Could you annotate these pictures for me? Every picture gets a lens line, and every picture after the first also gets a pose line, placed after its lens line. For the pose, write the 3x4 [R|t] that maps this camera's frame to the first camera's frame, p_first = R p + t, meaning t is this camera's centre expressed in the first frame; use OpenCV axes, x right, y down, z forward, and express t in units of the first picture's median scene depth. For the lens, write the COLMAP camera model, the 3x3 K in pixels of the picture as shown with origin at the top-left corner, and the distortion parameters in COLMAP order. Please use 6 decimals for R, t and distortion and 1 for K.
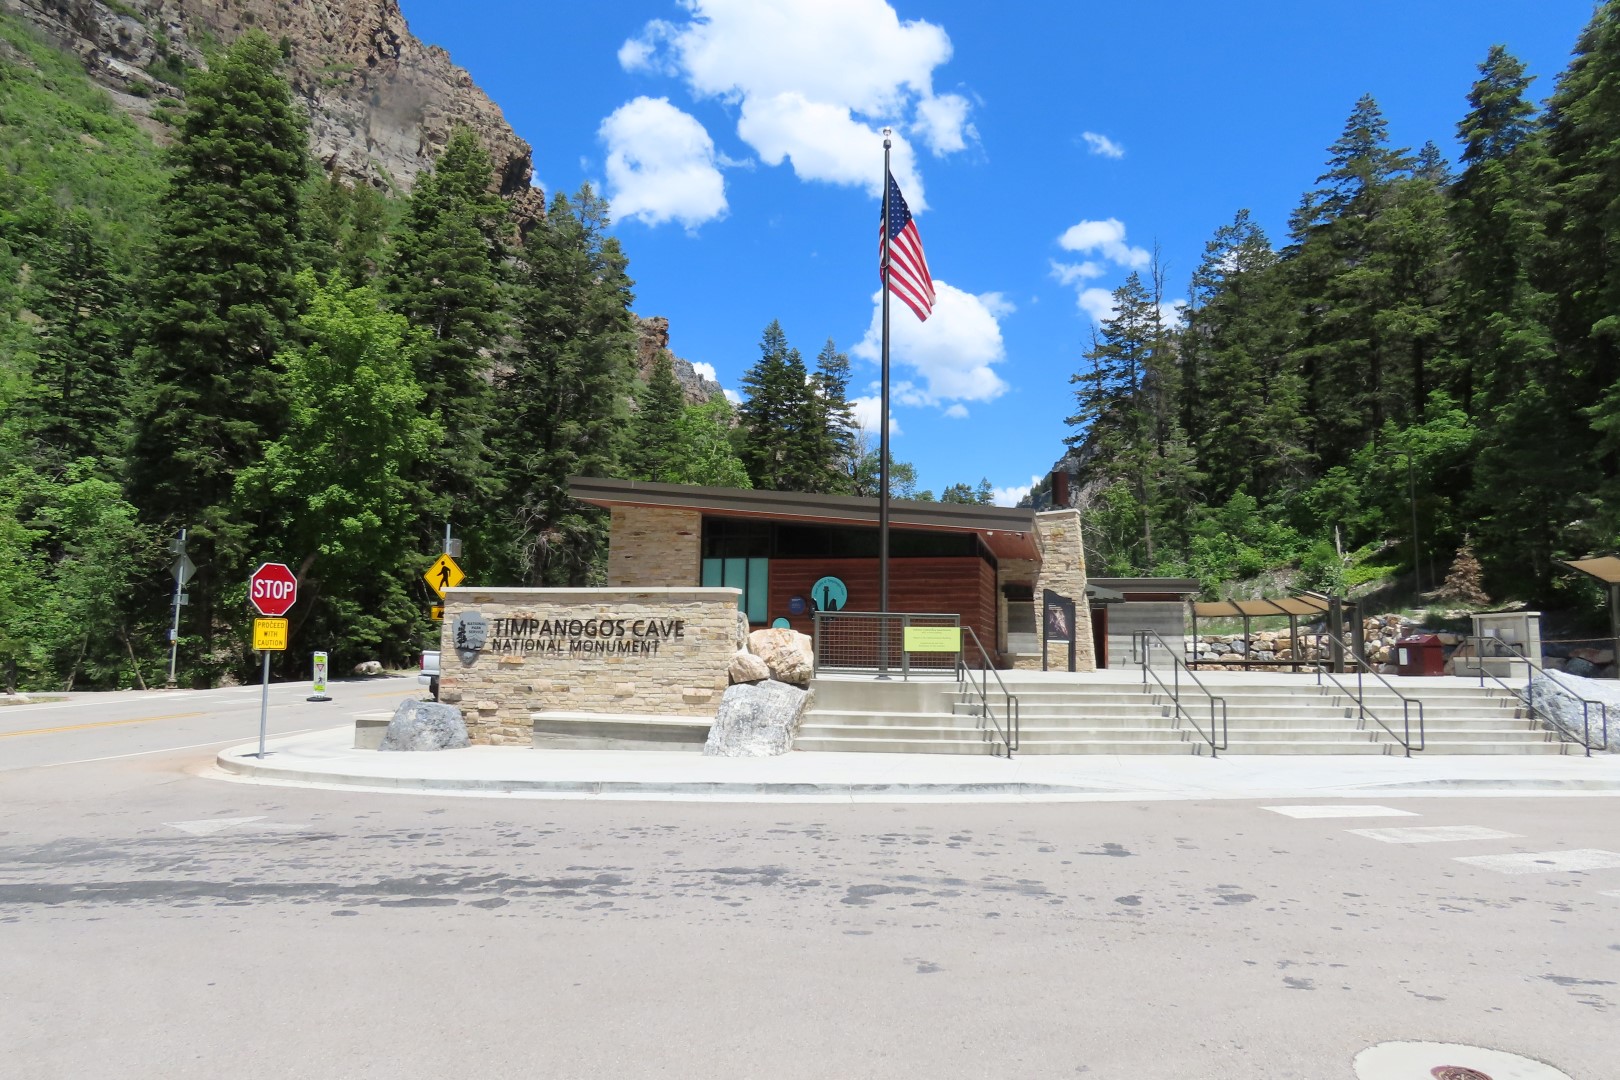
lens RADIAL K [[1015.2, 0, 810.0], [0, 1015.2, 540.0], [0, 0, 1]] dist [-0.008093, 0.000998]
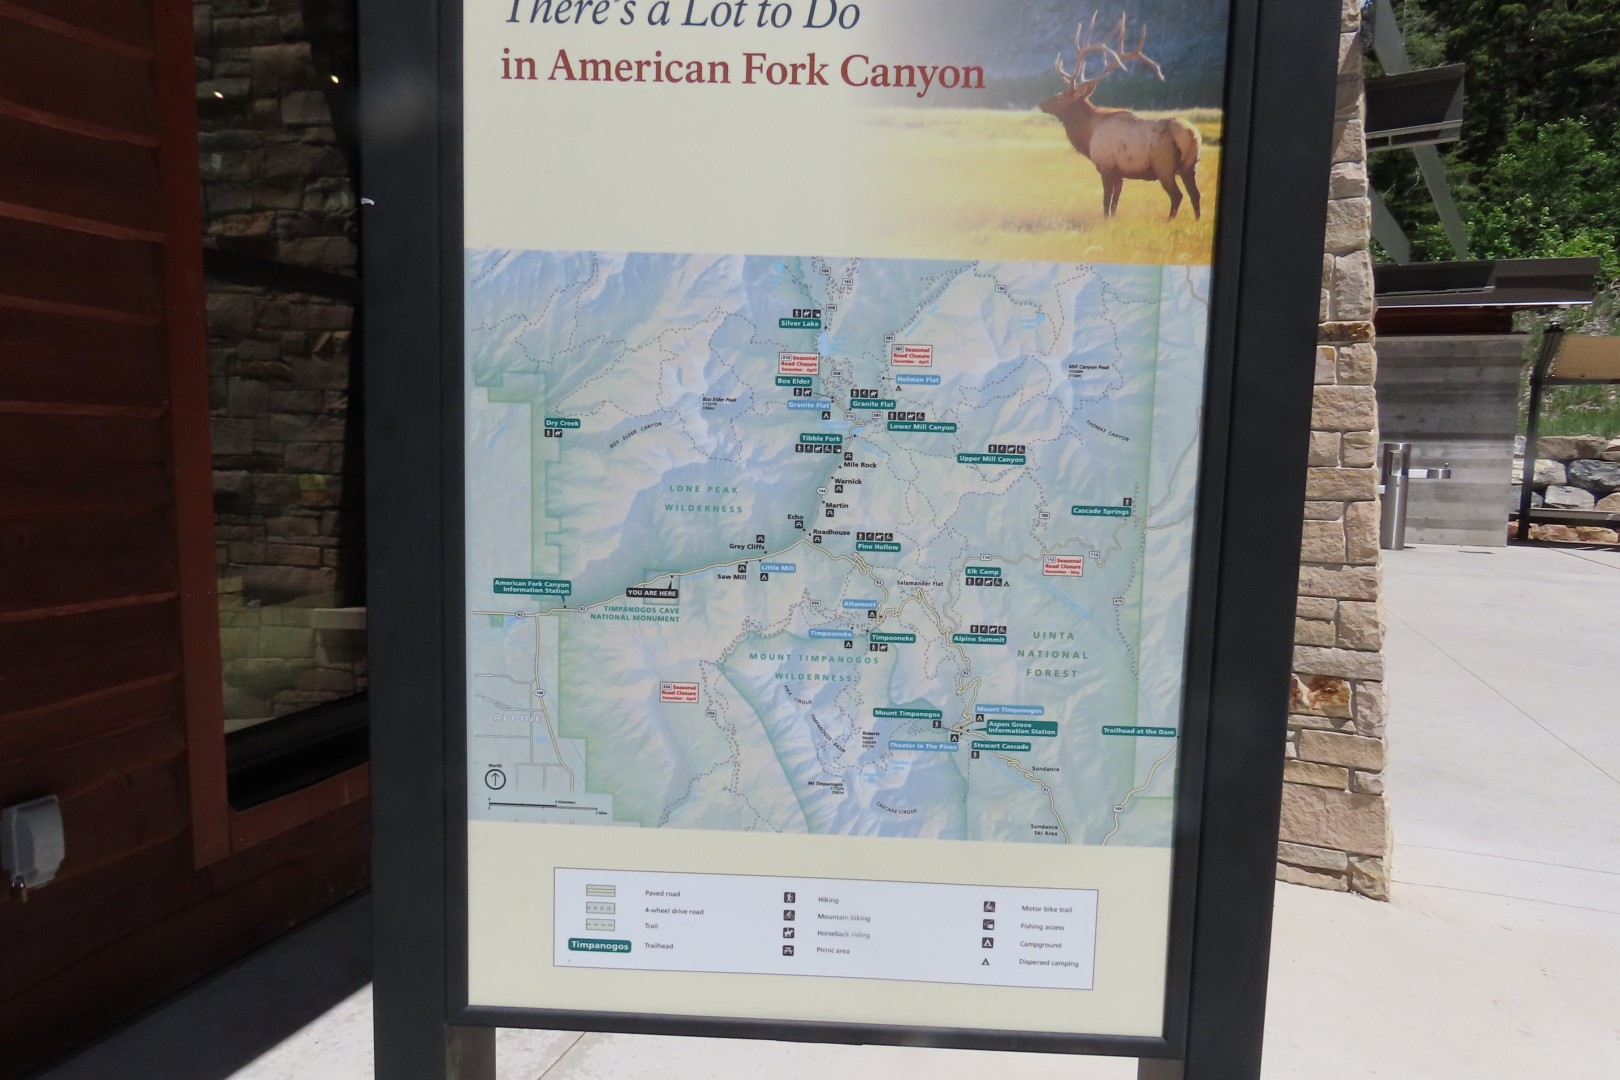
lens RADIAL K [[1015.2, 0, 810.0], [0, 1015.2, 540.0], [0, 0, 1]] dist [-0.008093, 0.000998]
pose [[0.997166, 0.007844, -0.074820, 0.163208], [0.008381, 0.976778, 0.214089, 0.052588], [0.074762, -0.214109, 0.973944, 0.642721]]
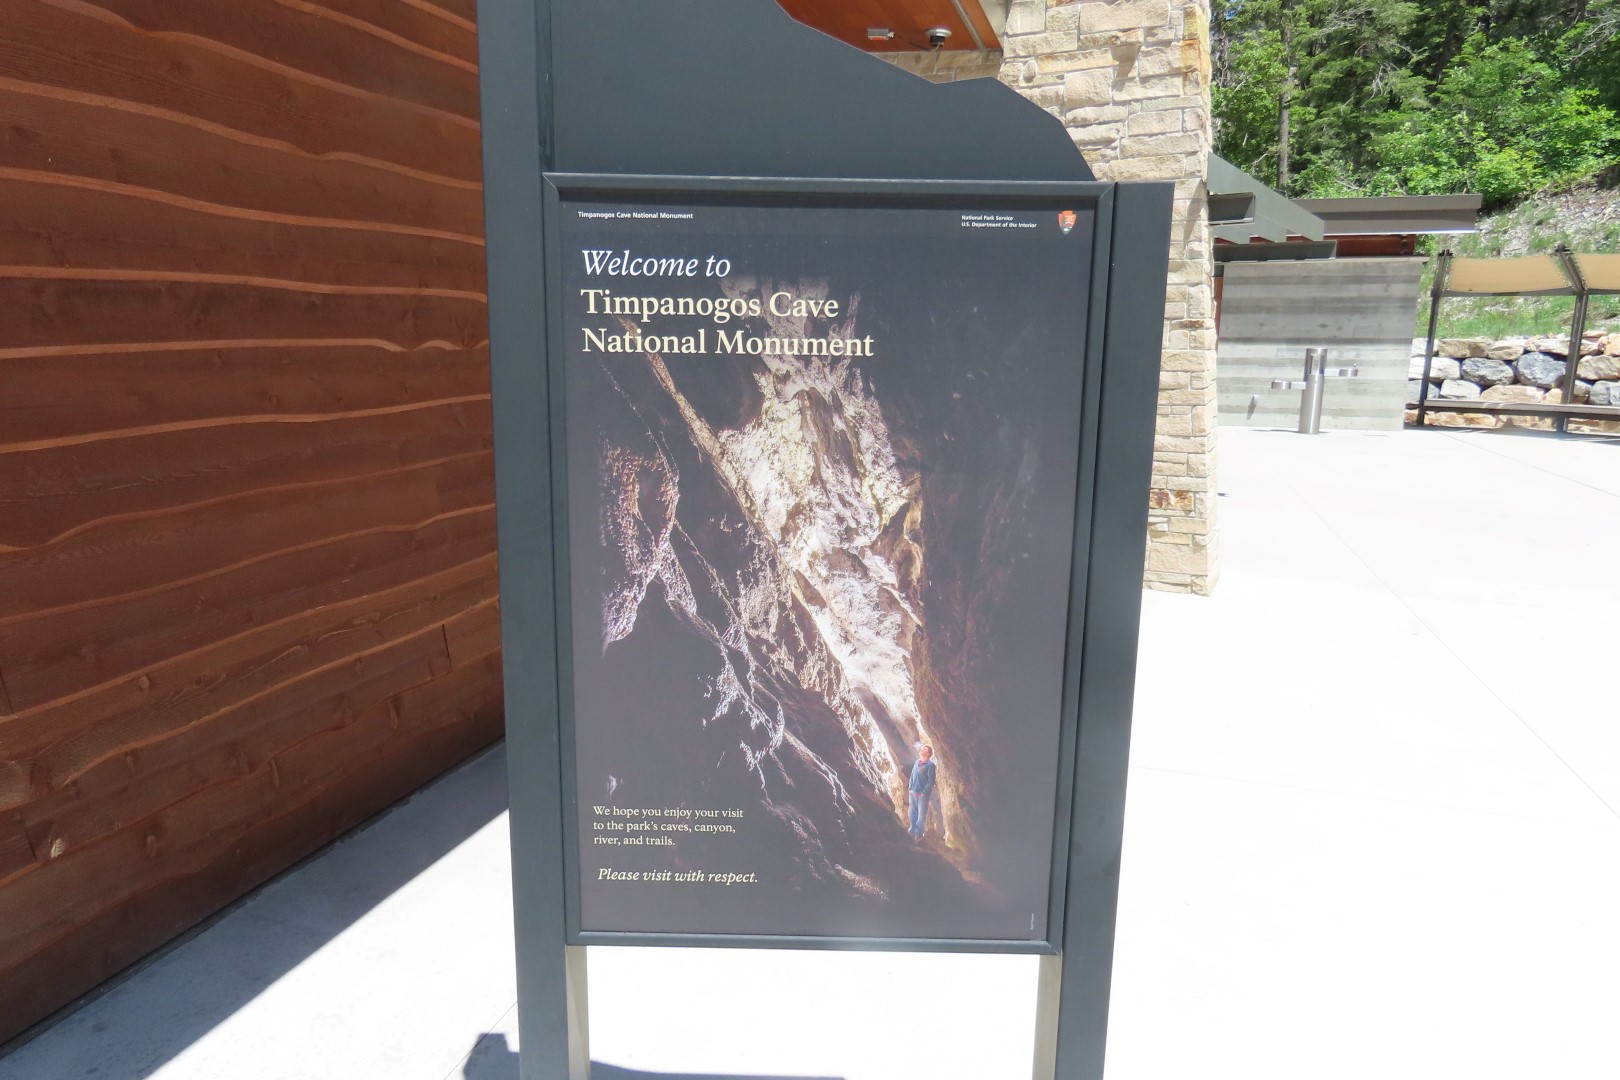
lens RADIAL K [[1015.2, 0, 810.0], [0, 1015.2, 540.0], [0, 0, 1]] dist [-0.008093, 0.000998]
pose [[0.998515, -0.000330, -0.054475, 0.147884], [0.017409, 0.949473, 0.313366, 0.036951], [0.051619, -0.313849, 0.948069, 0.567165]]
